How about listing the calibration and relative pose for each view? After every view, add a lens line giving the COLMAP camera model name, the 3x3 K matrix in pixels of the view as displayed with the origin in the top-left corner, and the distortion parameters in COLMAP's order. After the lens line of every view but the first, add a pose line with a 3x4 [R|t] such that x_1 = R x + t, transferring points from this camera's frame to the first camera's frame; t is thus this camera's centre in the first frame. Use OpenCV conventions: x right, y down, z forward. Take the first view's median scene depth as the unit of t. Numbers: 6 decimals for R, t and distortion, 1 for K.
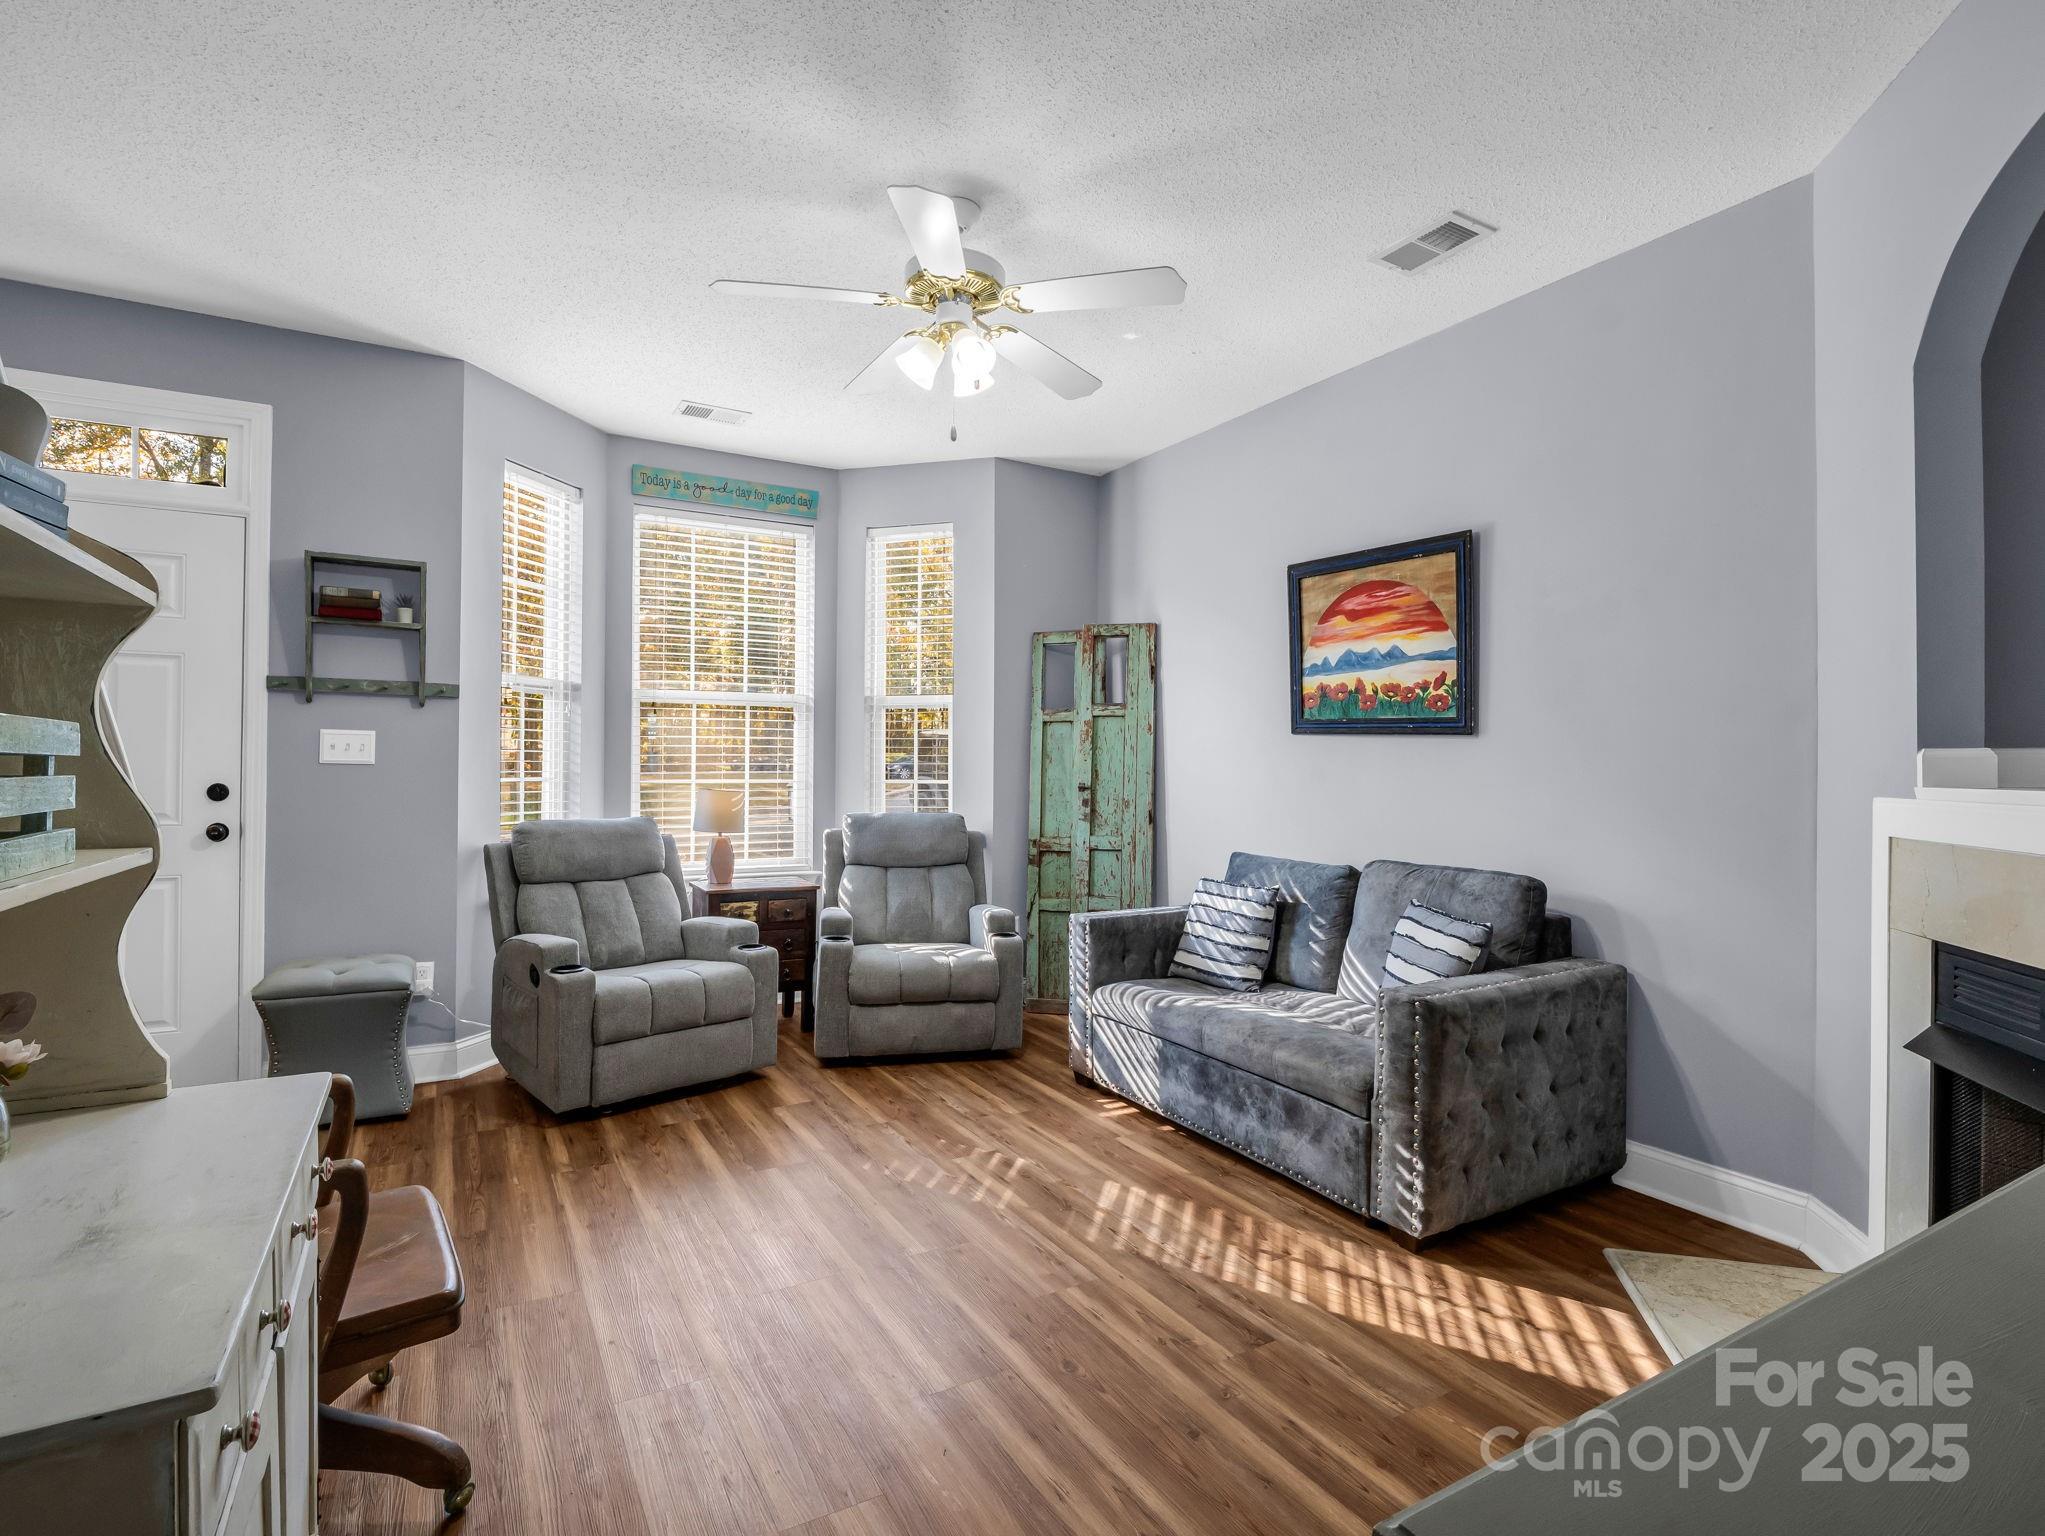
lens RADIAL K [[1023.9, 0, 1020.3], [0, 1023.9, 775.5], [0, 0, 1]] dist [-0.002070, -0.000548]
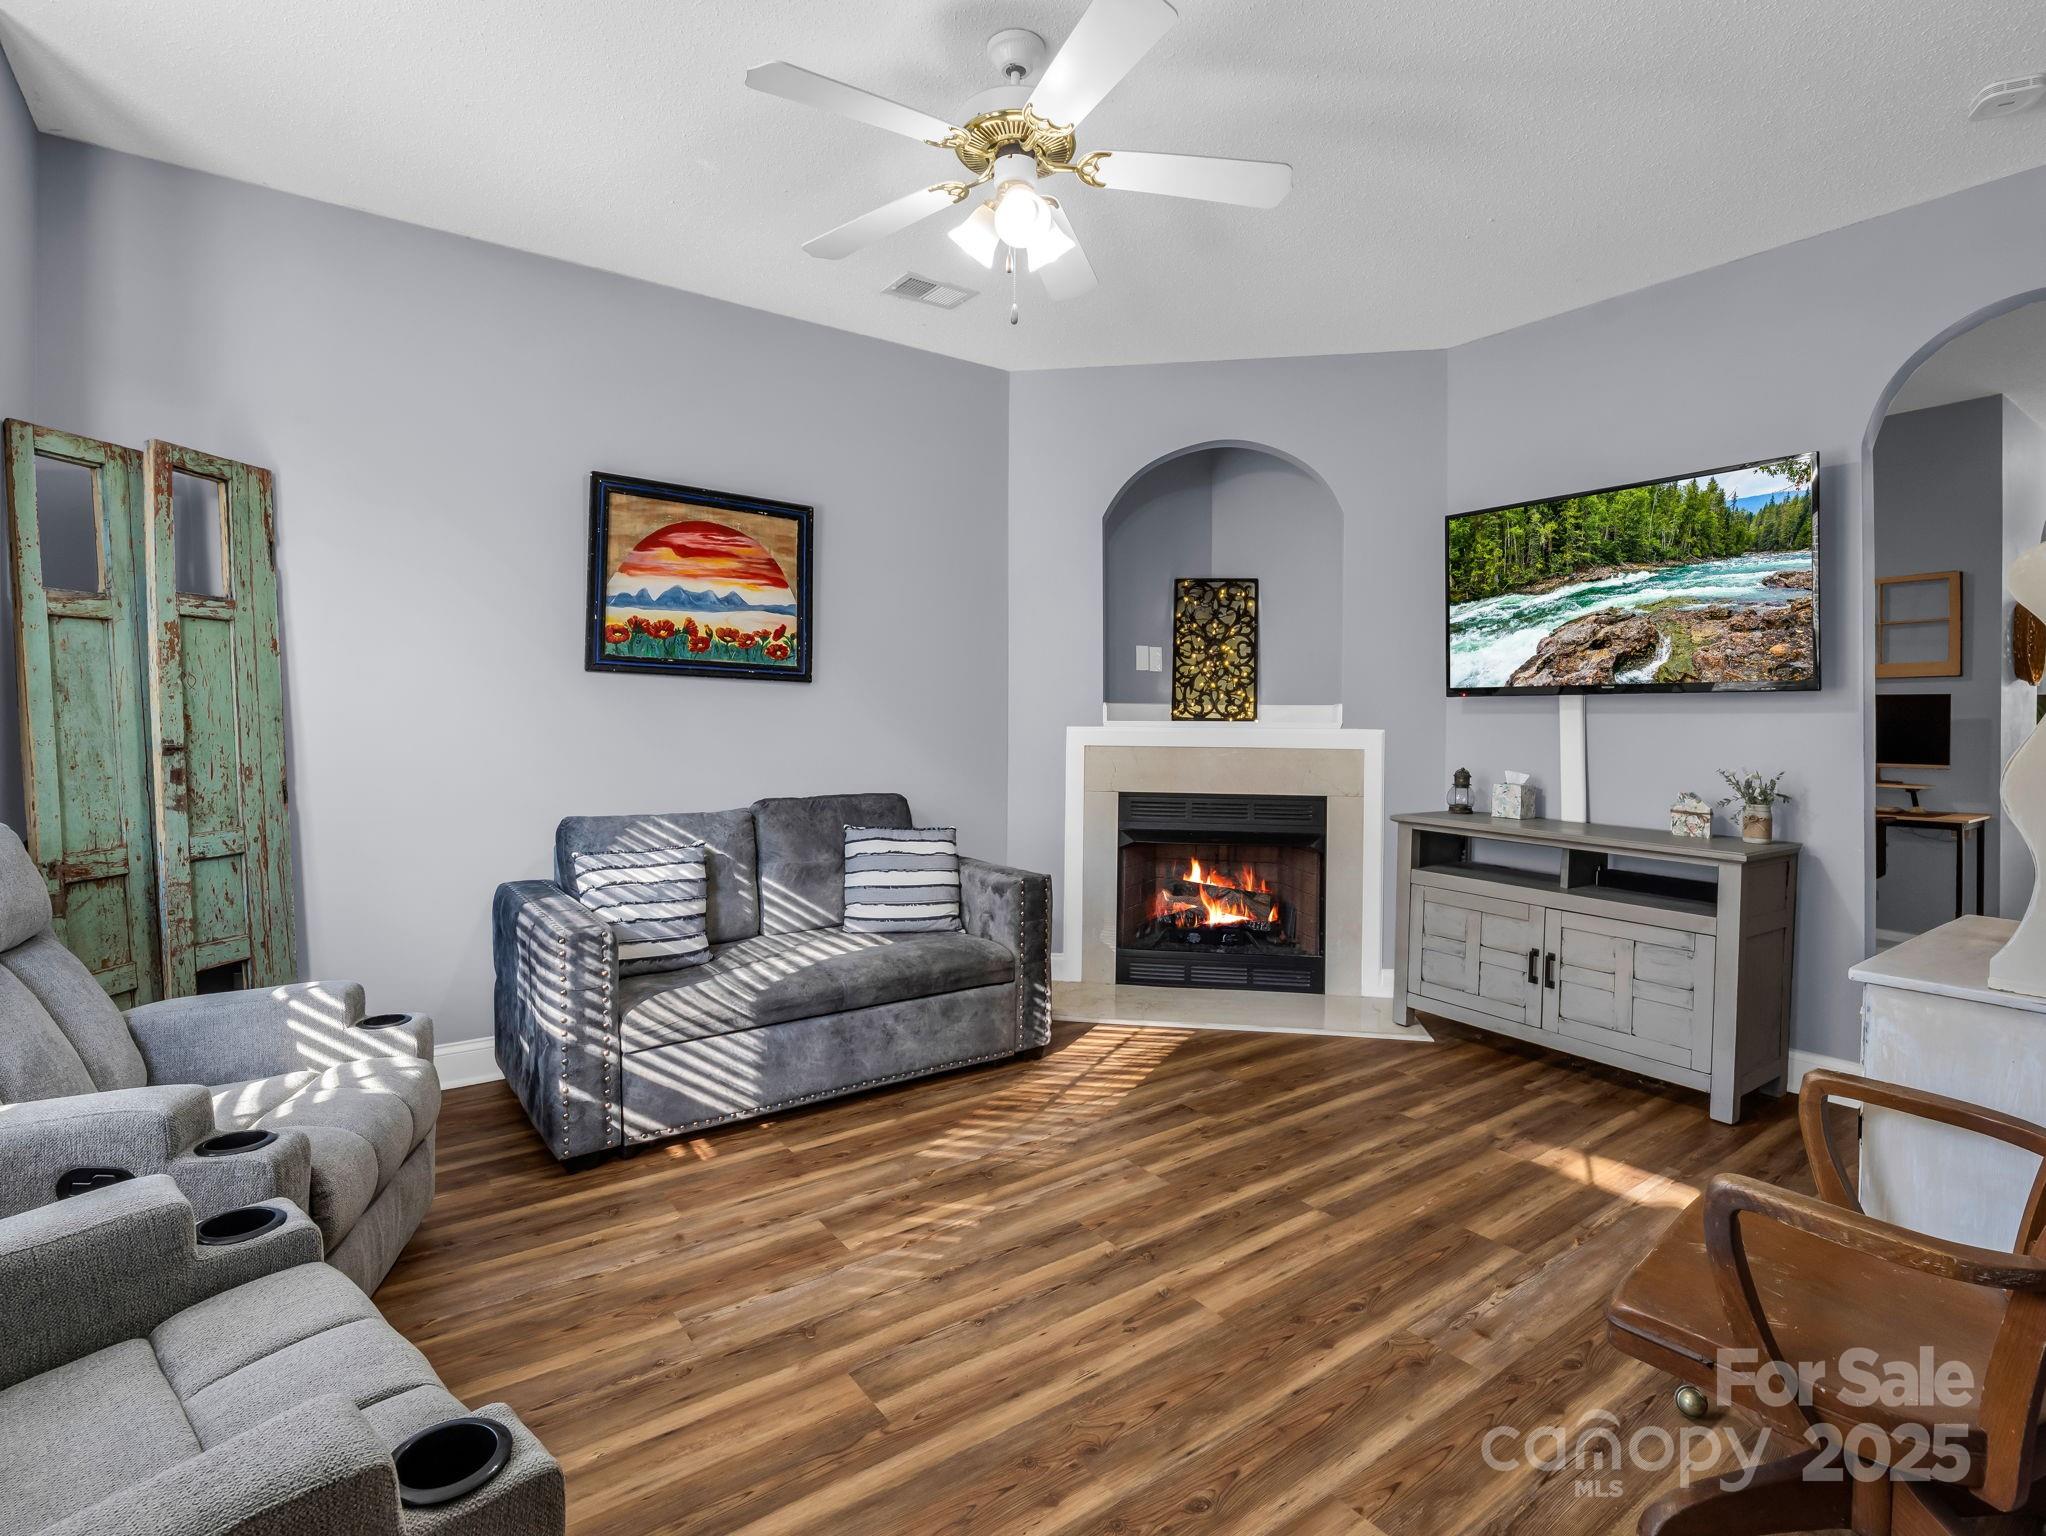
lens RADIAL K [[1003.7, 0, 1021.8], [0, 1003.7, 747.8], [0, 0, 1]] dist [-0.013638, -0.000512]
pose [[-0.114929, -0.038586, 0.992624, -0.656959], [0.004558, 0.999214, 0.039369, -0.008621], [-0.993363, 0.009049, -0.114663, 0.808327]]
